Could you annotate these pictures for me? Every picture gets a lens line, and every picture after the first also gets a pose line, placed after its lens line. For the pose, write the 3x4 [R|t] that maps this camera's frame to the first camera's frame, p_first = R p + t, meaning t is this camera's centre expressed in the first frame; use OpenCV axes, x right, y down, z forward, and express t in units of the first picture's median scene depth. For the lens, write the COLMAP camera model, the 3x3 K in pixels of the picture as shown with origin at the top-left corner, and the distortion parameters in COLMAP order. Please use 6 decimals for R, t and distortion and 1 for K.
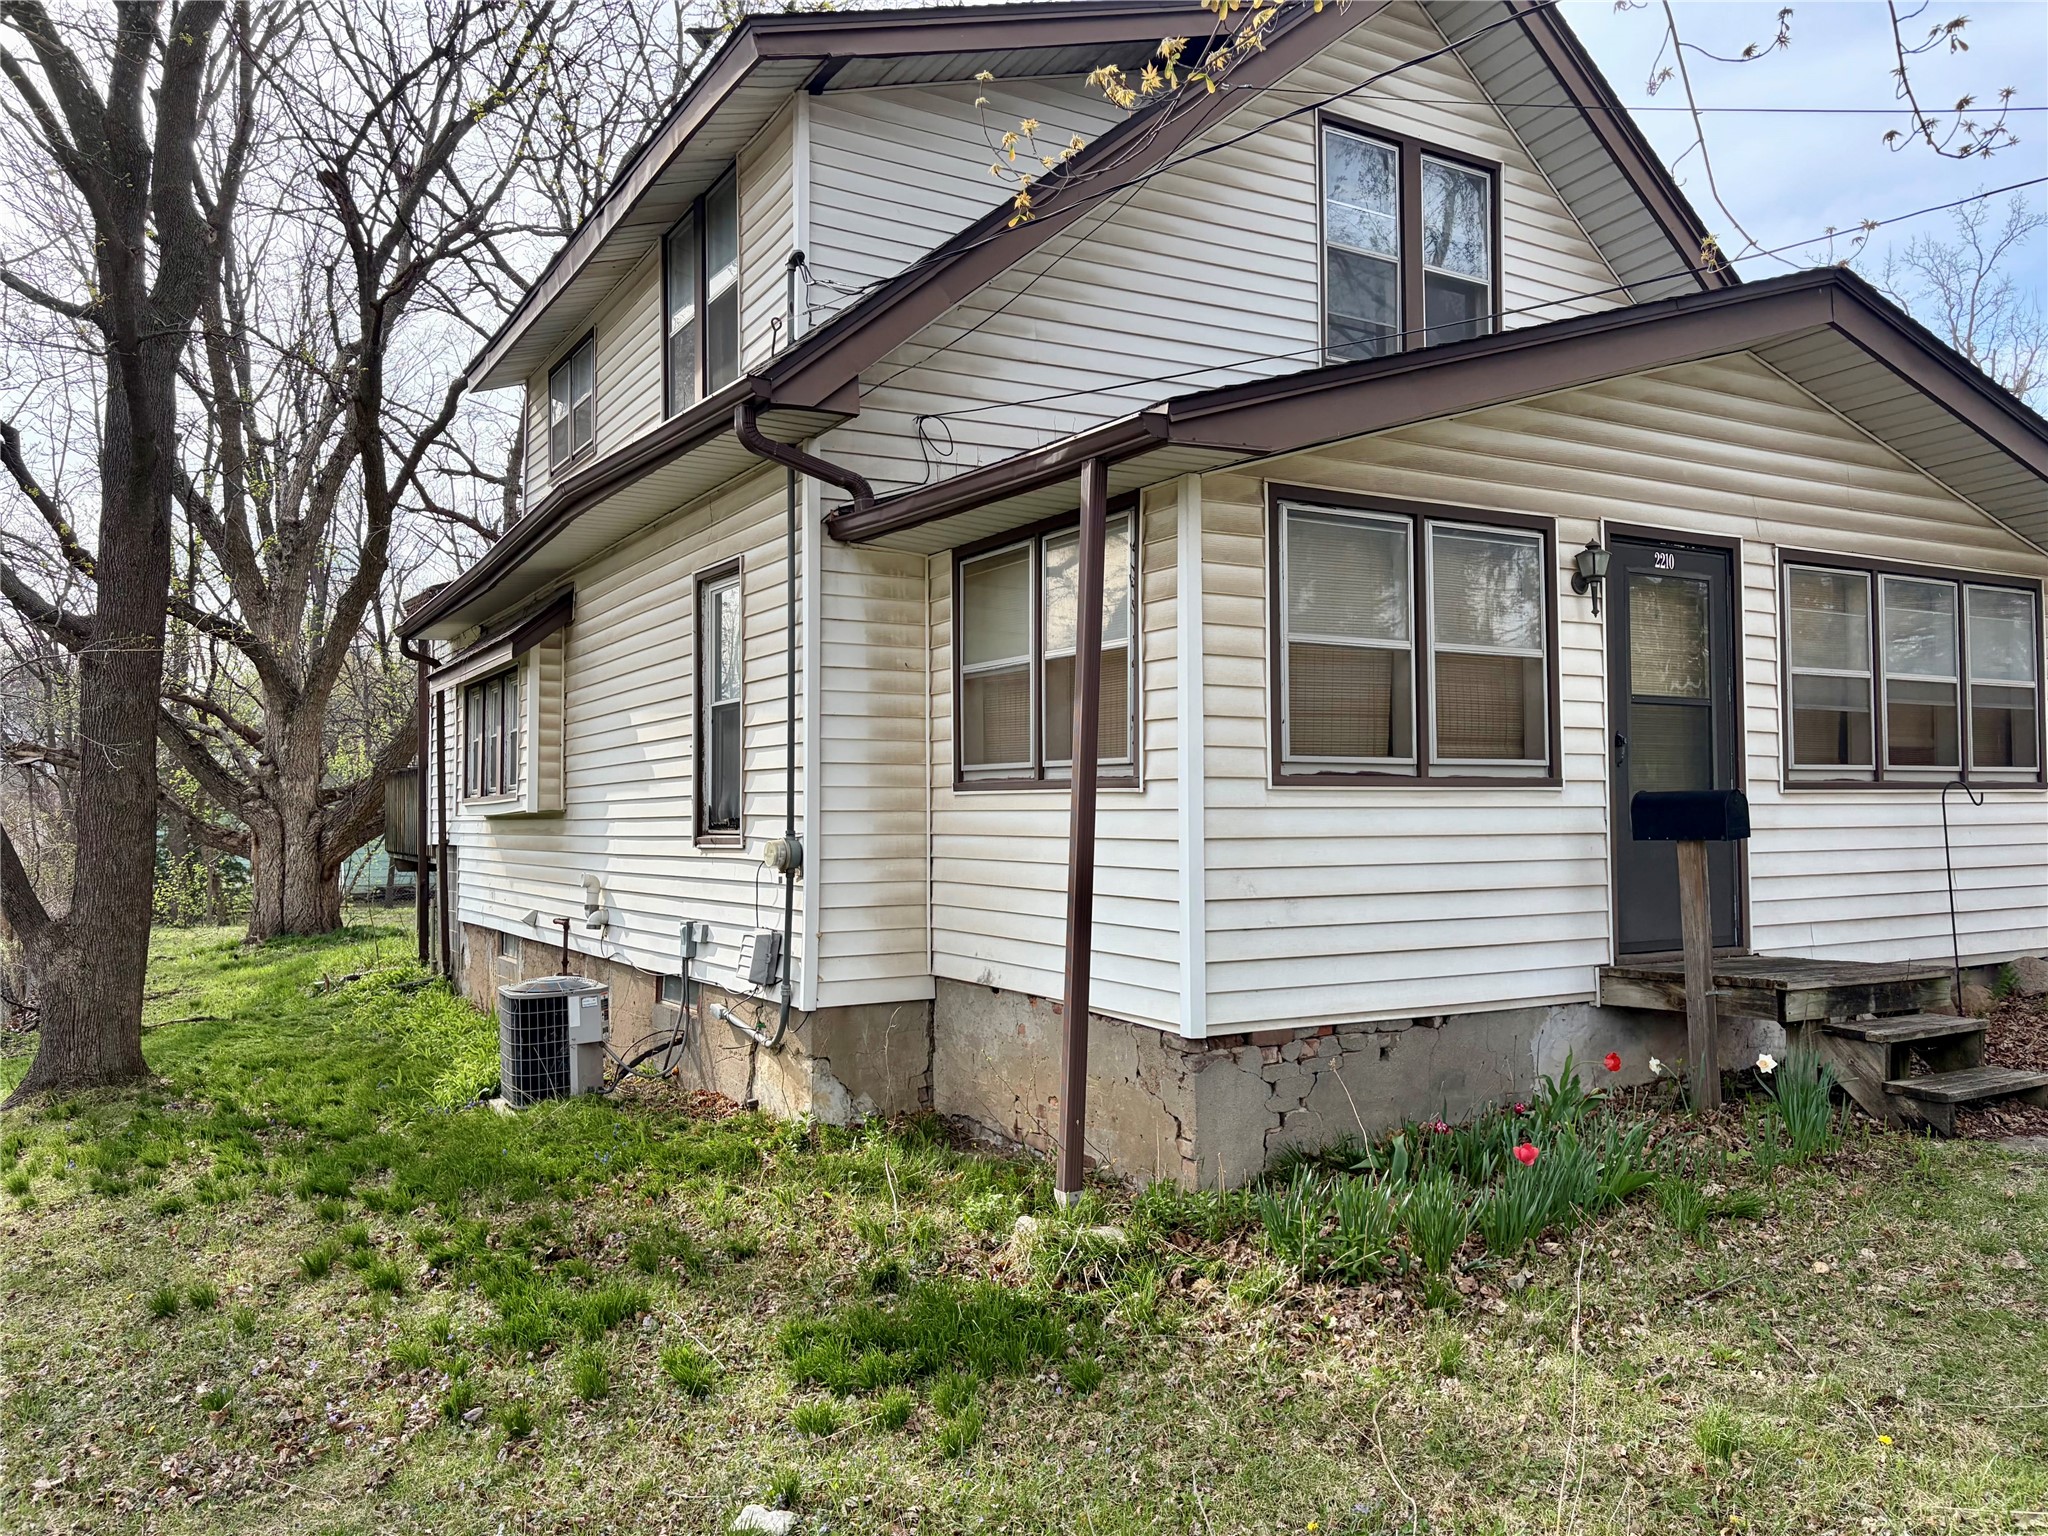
lens RADIAL K [[1593.9, 0, 1024.0], [0, 1593.9, 768.0], [0, 0, 1]] dist [0.001905, -0.005016]
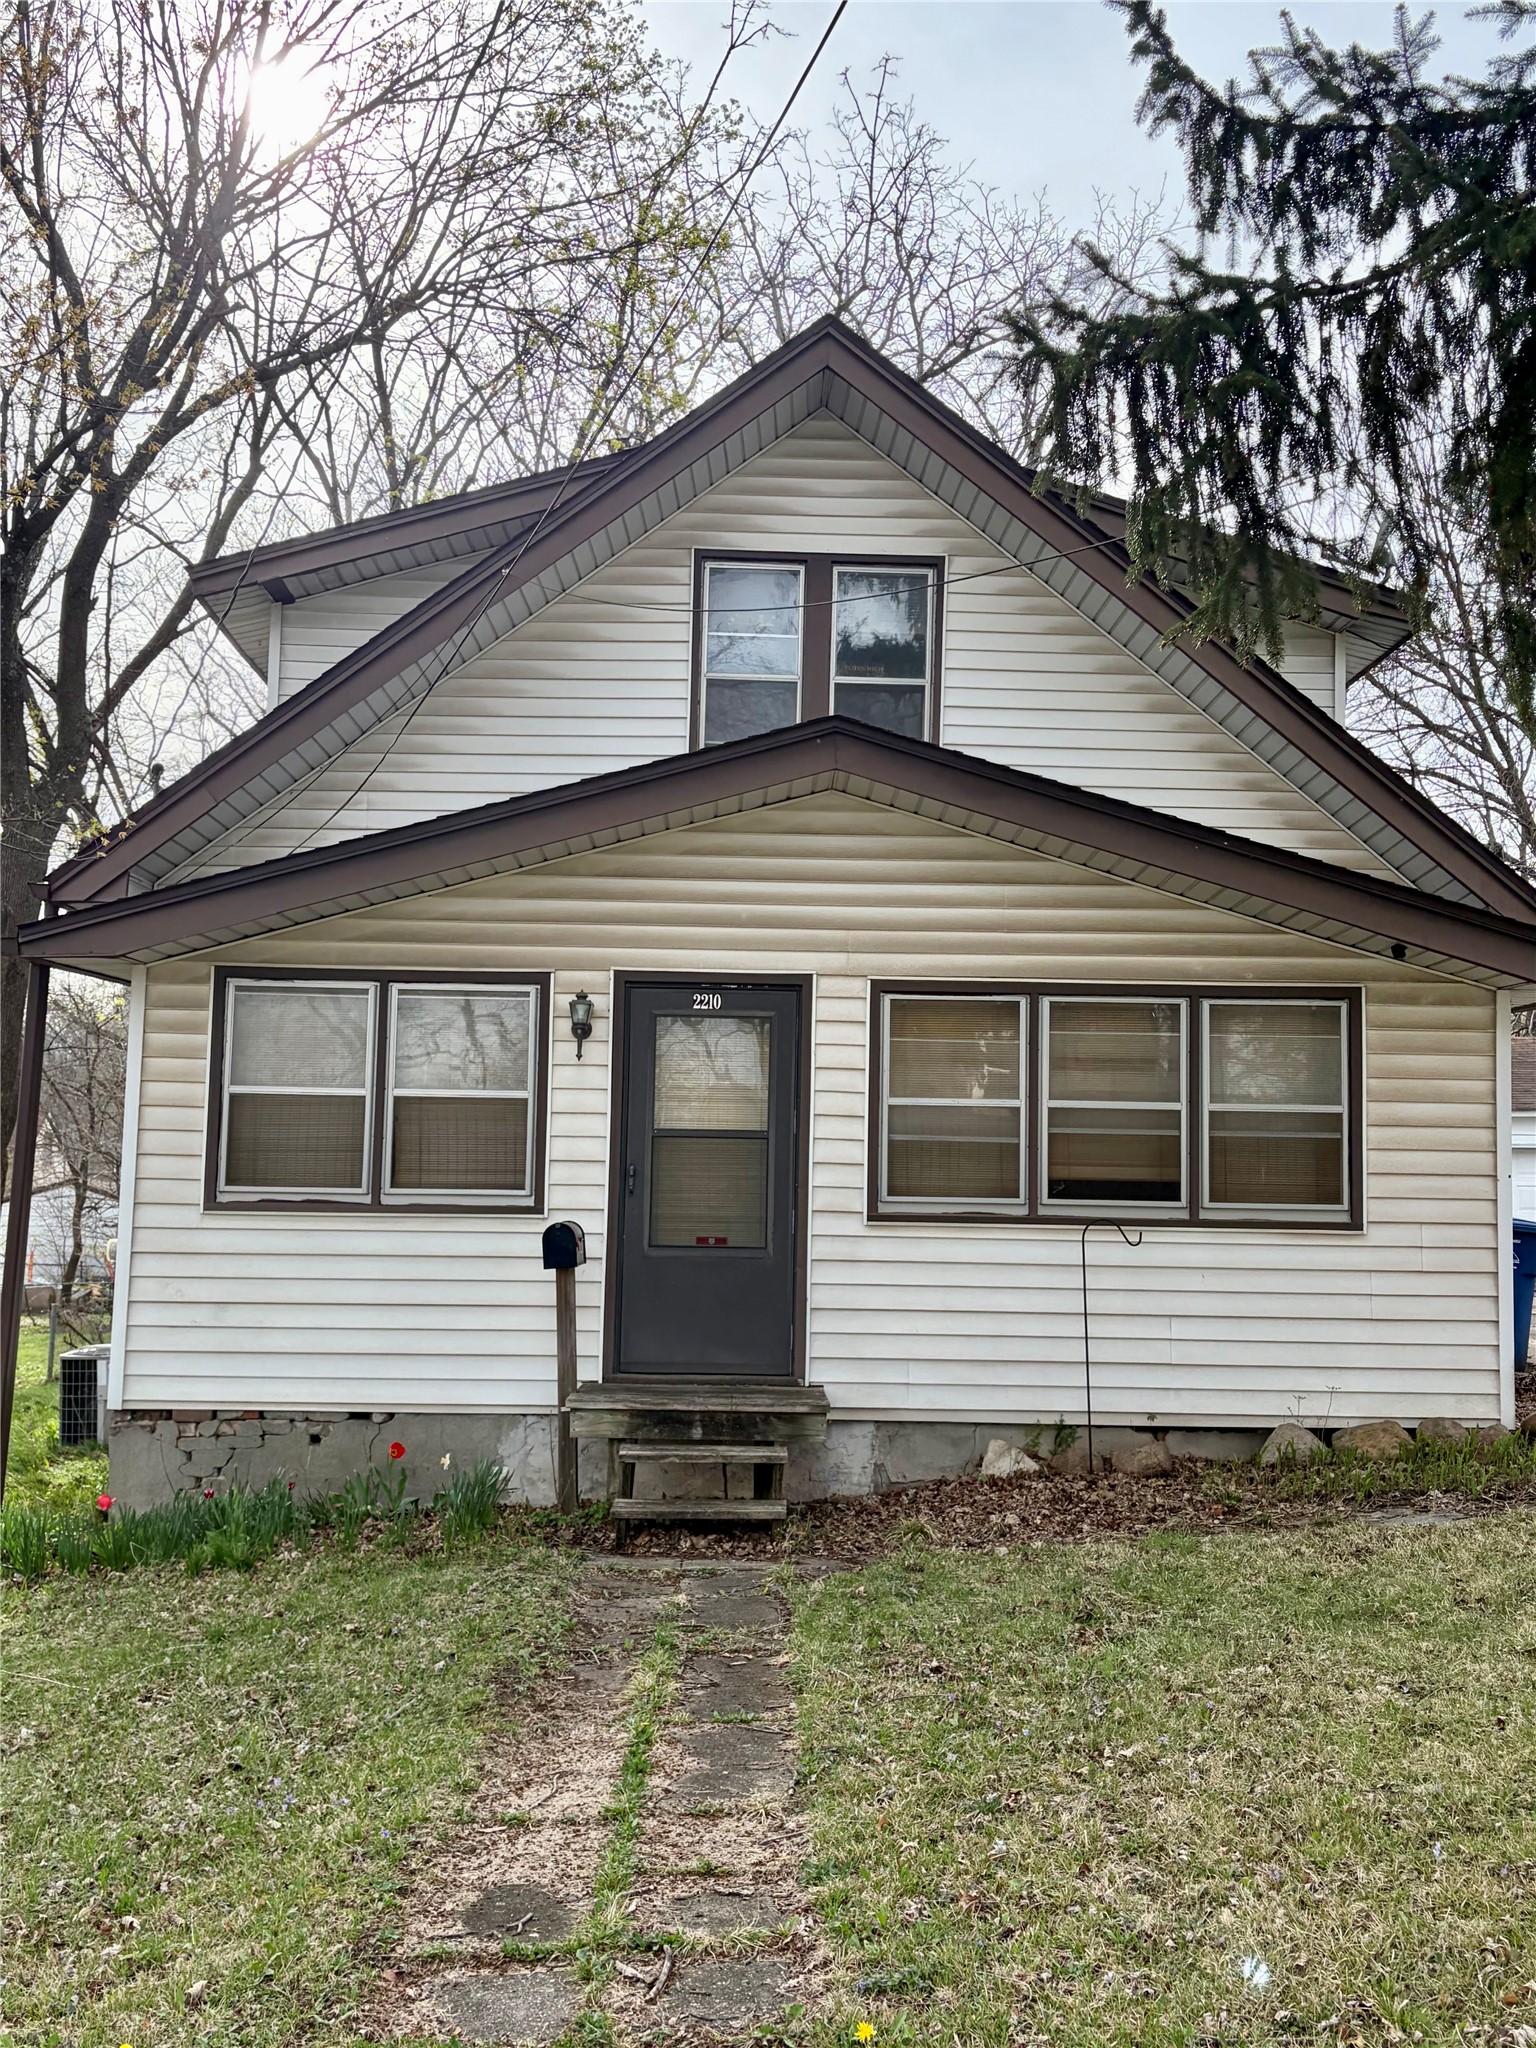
lens RADIAL K [[1991.7, 0, 768.0], [0, 1991.7, 1024.0], [0, 0, 1]] dist [0.223162, -0.844601]
pose [[0.871681, -0.016068, -0.489811, 1.095180], [-0.009355, 0.998735, -0.049412, -0.050325], [0.489985, 0.047653, 0.870428, -0.131717]]
